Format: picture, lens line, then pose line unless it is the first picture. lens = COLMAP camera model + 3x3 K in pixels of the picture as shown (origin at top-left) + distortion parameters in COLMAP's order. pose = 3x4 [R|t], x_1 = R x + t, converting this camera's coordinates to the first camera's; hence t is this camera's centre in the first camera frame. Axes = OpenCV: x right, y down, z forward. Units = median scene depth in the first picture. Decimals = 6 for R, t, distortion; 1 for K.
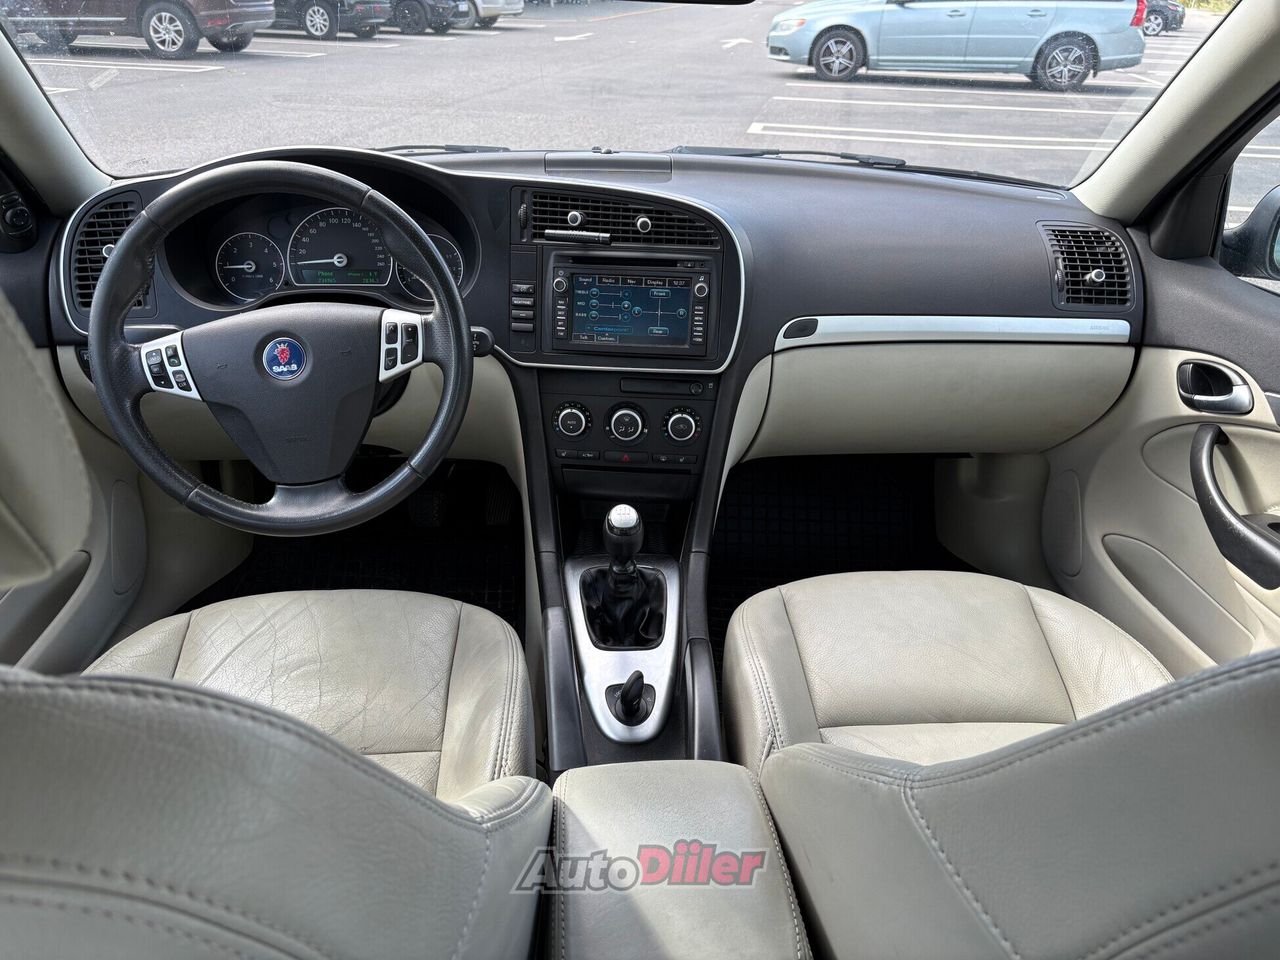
lens RADIAL K [[954.3, 0, 640.0], [0, 954.3, 480.0], [0, 0, 1]] dist [0.003145, 0.003836]
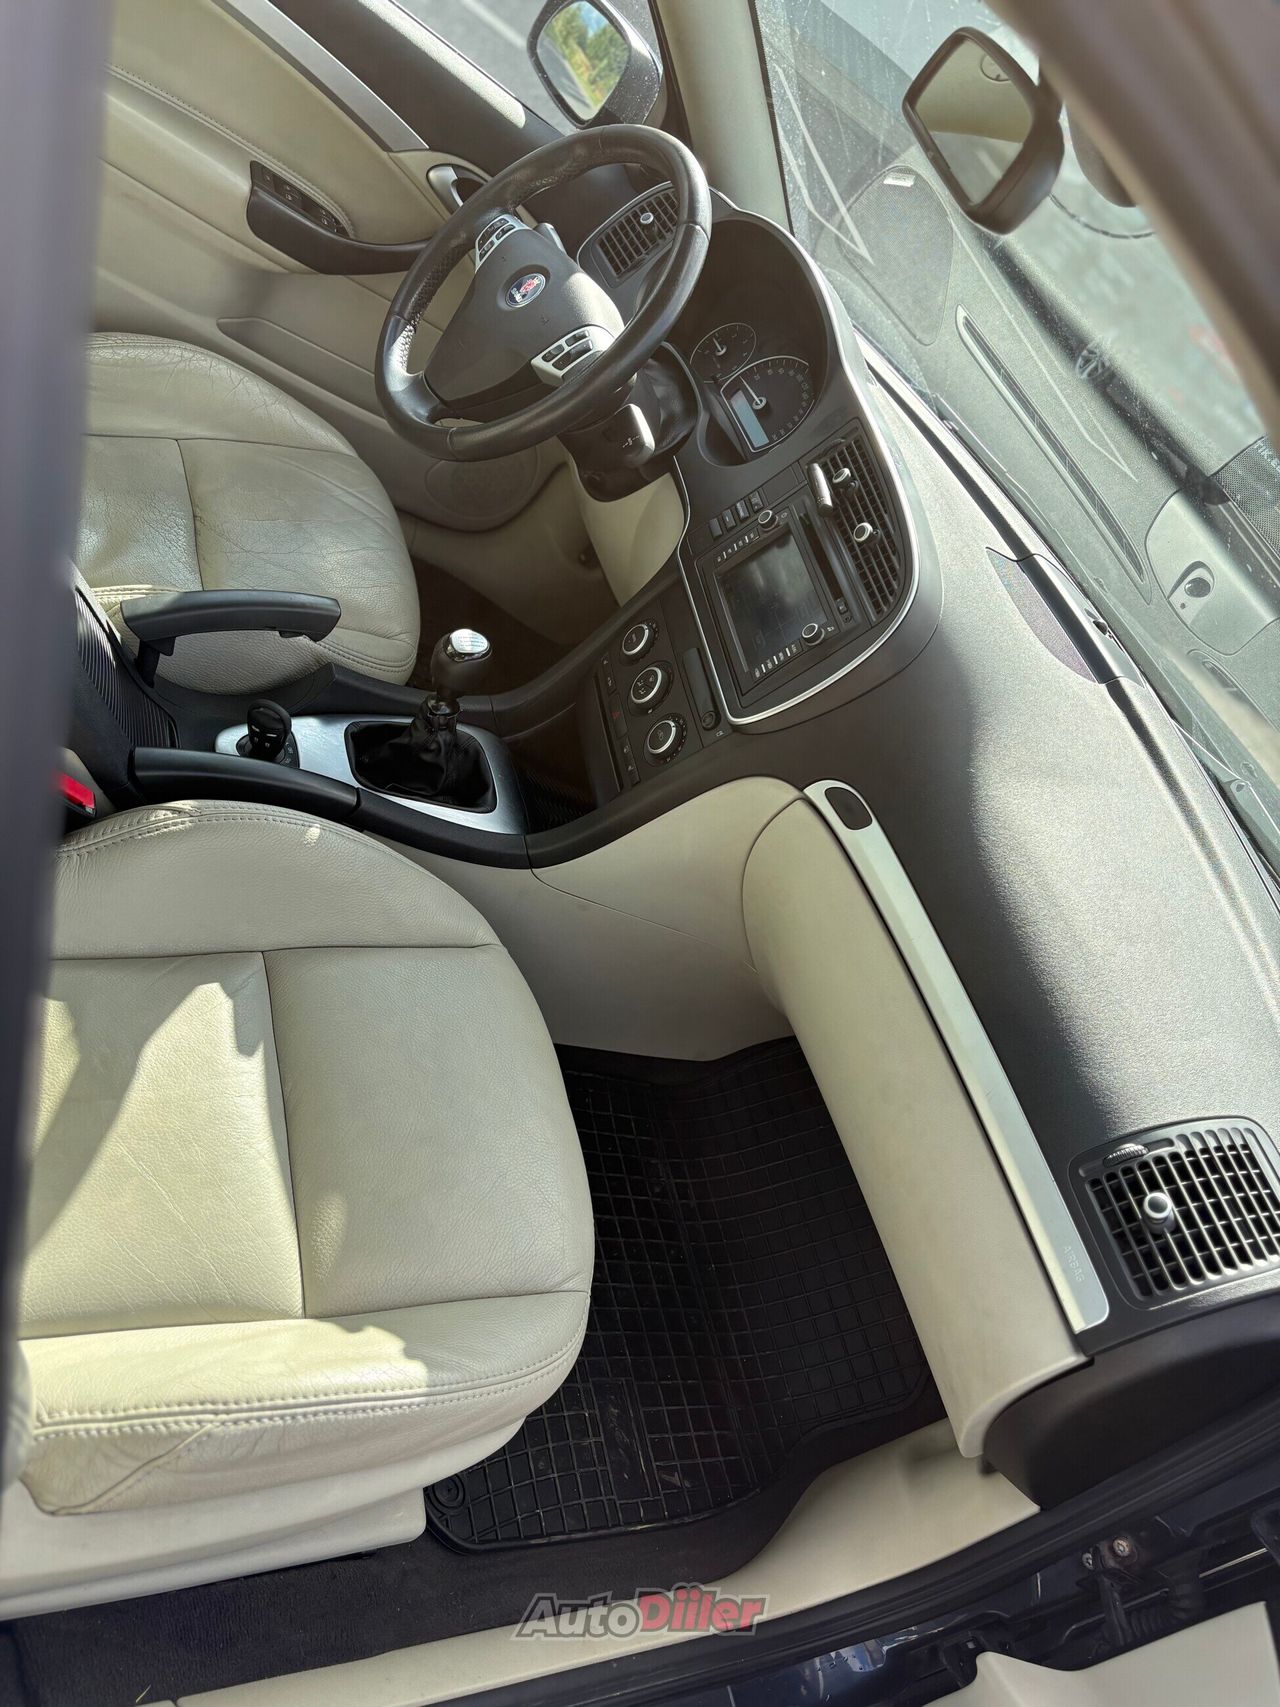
lens RADIAL K [[1272.7, 0, 640.0], [0, 1272.7, 853.5], [0, 0, 1]] dist [0.003145, 0.003836]
pose [[0.241663, 0.752531, -0.612614, 0.726687], [-0.884920, 0.429945, 0.179061, -0.184954], [0.398139, 0.498842, 0.769832, 0.315484]]
